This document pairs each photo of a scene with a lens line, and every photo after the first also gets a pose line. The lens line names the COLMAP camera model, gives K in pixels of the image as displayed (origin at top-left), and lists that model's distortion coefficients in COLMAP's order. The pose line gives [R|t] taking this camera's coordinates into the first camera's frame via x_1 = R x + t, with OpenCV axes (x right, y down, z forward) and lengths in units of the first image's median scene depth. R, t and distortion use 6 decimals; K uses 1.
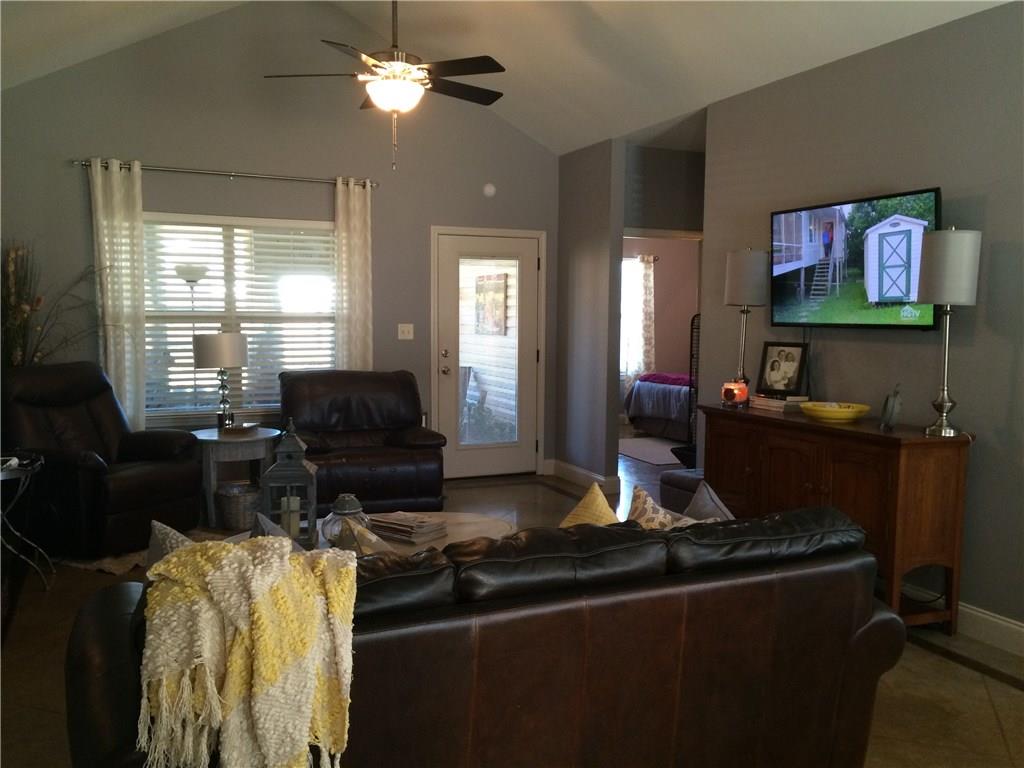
lens RADIAL K [[889.3, 0, 510.7], [0, 889.3, 389.8], [0, 0, 1]] dist [0.093092, -0.117977]
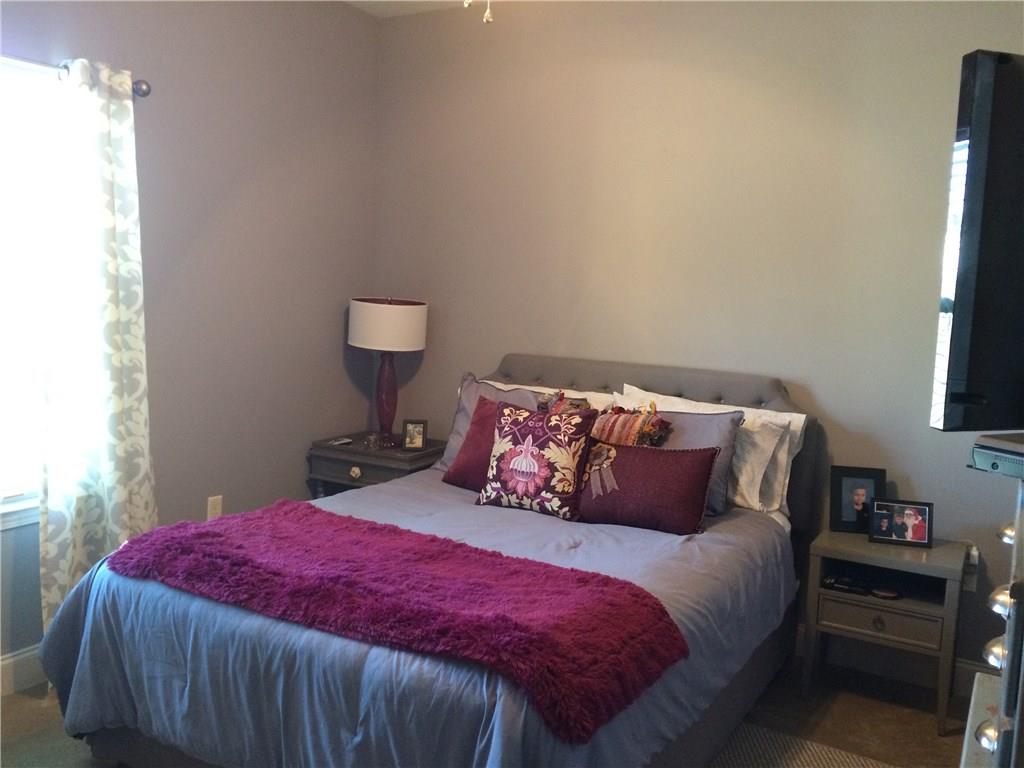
lens RADIAL K [[889.3, 0, 510.7], [0, 889.3, 389.8], [0, 0, 1]] dist [0.093092, -0.117977]
pose [[0.811094, -0.041814, 0.583419, 0.087179], [0.019853, 0.998835, 0.043986, -0.061898], [-0.584578, -0.024095, 0.810979, 0.702358]]
